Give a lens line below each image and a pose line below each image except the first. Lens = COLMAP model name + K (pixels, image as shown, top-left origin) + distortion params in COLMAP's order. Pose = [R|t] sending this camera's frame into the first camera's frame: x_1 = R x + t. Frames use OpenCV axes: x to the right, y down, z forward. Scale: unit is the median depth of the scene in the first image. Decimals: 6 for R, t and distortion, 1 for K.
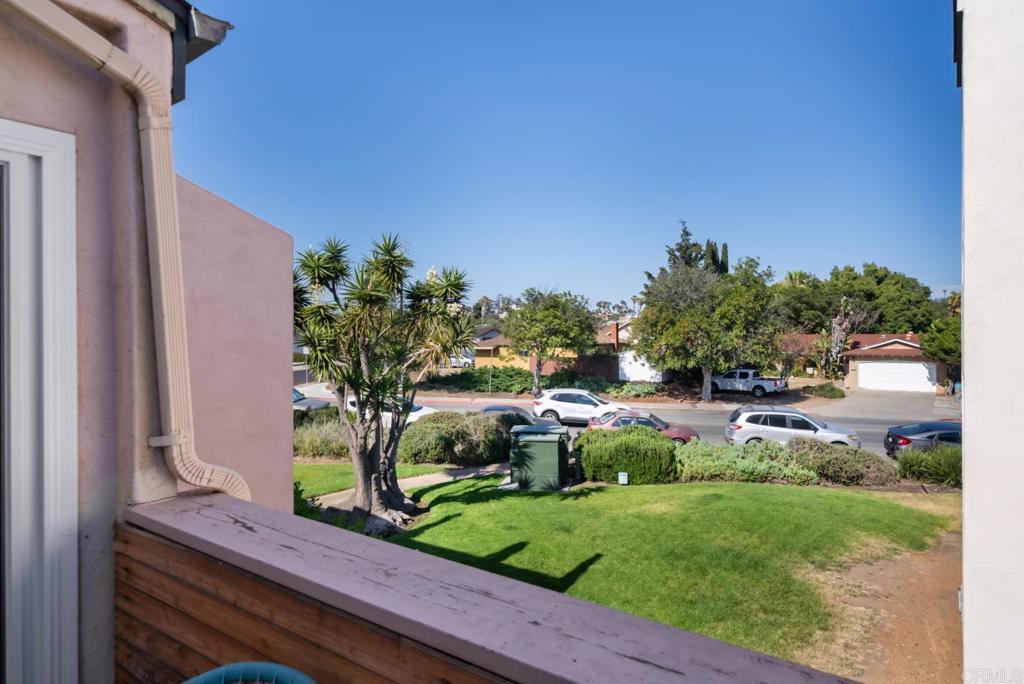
lens RADIAL K [[621.7, 0, 511.5], [0, 621.7, 334.7], [0, 0, 1]] dist [0.002159, 0.001229]
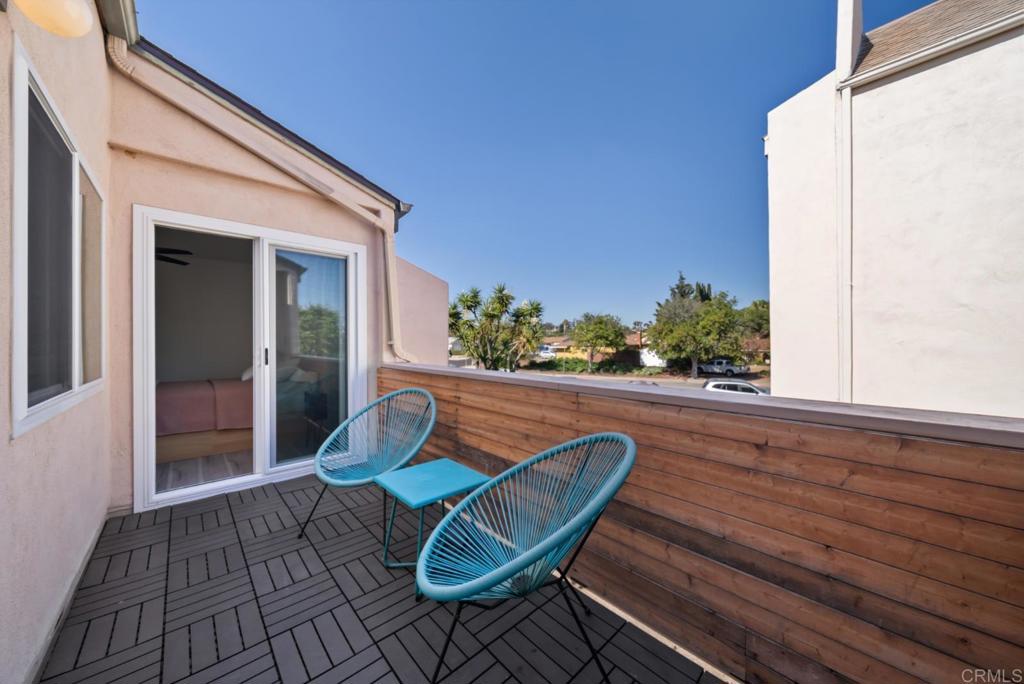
lens RADIAL K [[355.0, 0, 511.5], [0, 355.0, 339.5], [0, 0, 1]] dist [-0.002997, -0.000199]
pose [[0.980818, -0.004534, -0.194873, 0.019803], [0.003187, 0.999969, -0.007223, 0.009160], [0.194899, 0.006463, 0.980802, -0.032951]]
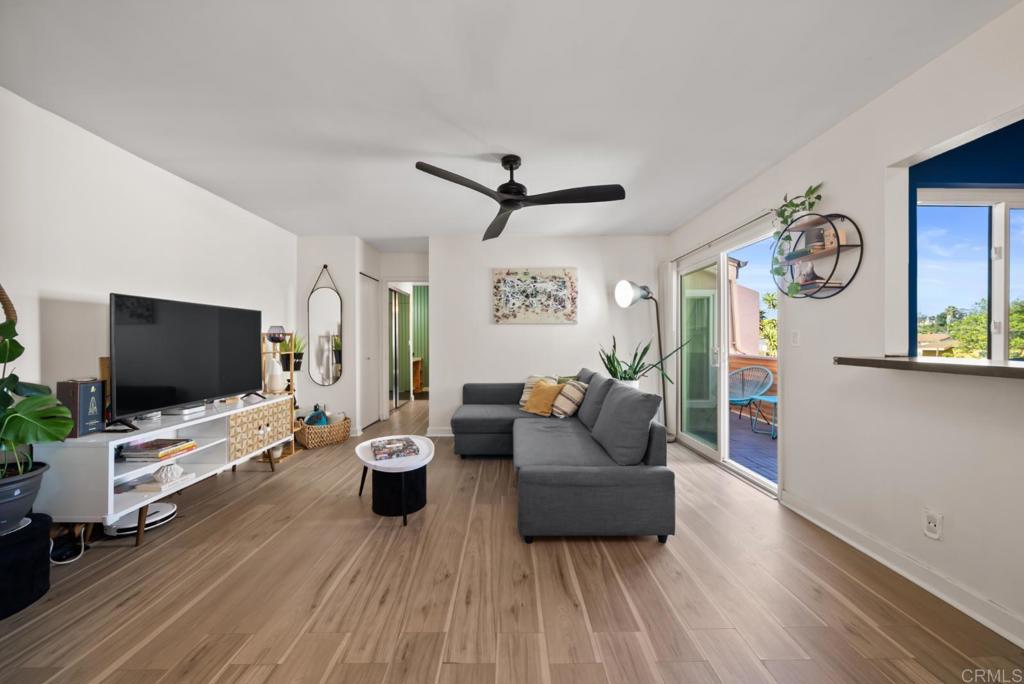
lens RADIAL K [[355.0, 0, 511.2], [0, 355.0, 345.4], [0, 0, 1]] dist [-0.002997, -0.000199]
pose [[0.589669, 0.012695, -0.807545, 0.043831], [-0.001178, 0.999889, 0.014859, 0.008224], [0.807644, -0.007810, 0.589618, -0.132760]]
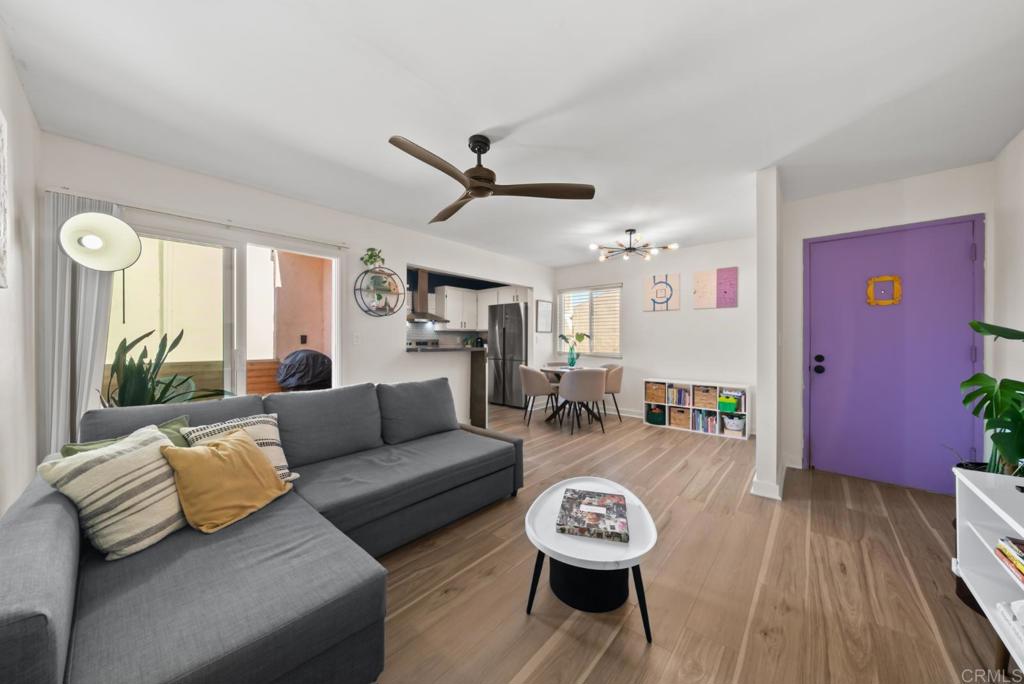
lens RADIAL K [[355.0, 0, 512.2], [0, 355.0, 341.2], [0, 0, 1]] dist [-0.002997, -0.000199]
pose [[0.088812, 0.000887, 0.996048, -0.072893], [0.000497, 0.999999, -0.000935, 0.008453], [-0.996048, 0.000578, 0.088812, -0.103628]]
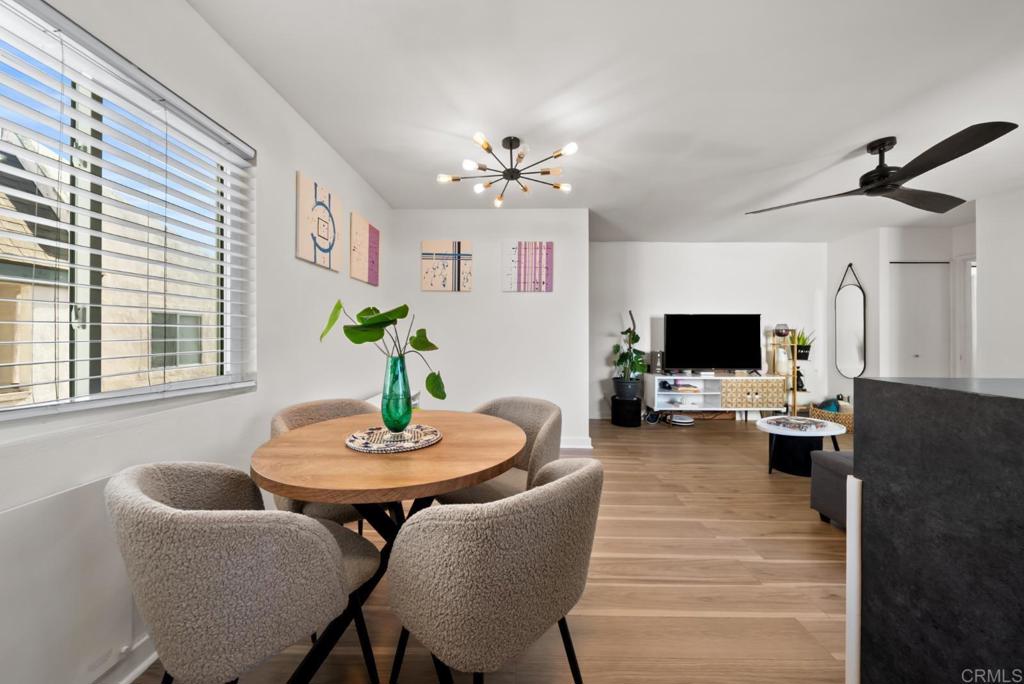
lens RADIAL K [[355.0, 0, 513.8], [0, 355.0, 332.3], [0, 0, 1]] dist [-0.002997, -0.000199]
pose [[-0.821440, -0.004705, -0.570276, 0.078776], [-0.002662, 0.999987, -0.004416, 0.008261], [0.570289, -0.002110, -0.821441, -0.078029]]
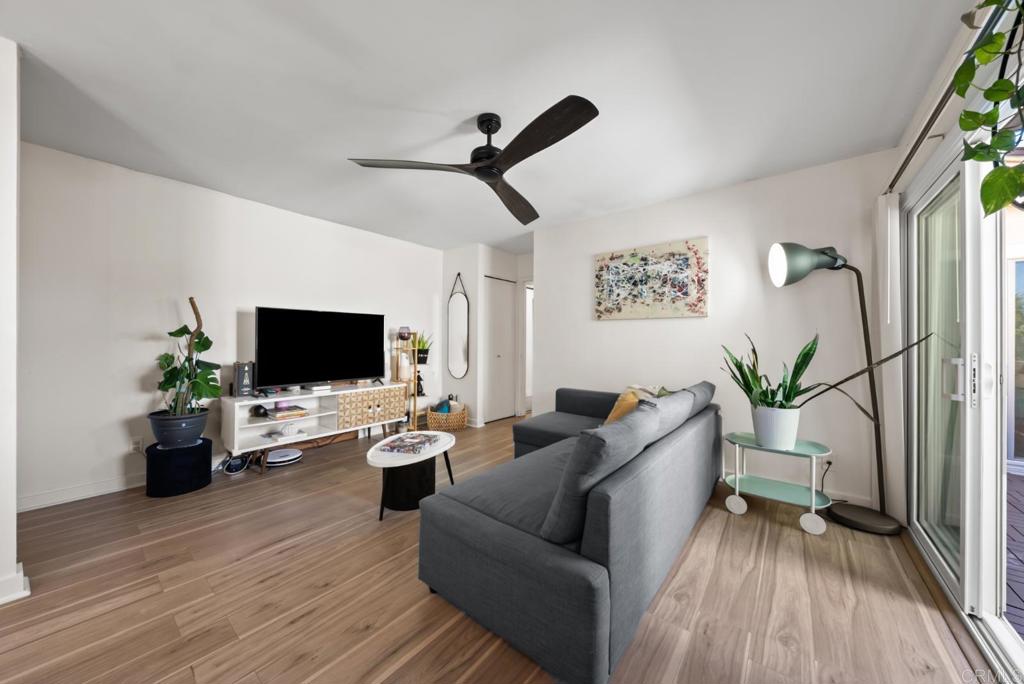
lens RADIAL K [[355.0, 0, 512.2], [0, 355.0, 339.4], [0, 0, 1]] dist [-0.002997, -0.000199]
pose [[-0.048390, 0.000720, -0.998828, 0.044668], [-0.009144, 0.999958, 0.001164, 0.008257], [0.998787, 0.009189, -0.048382, -0.085722]]
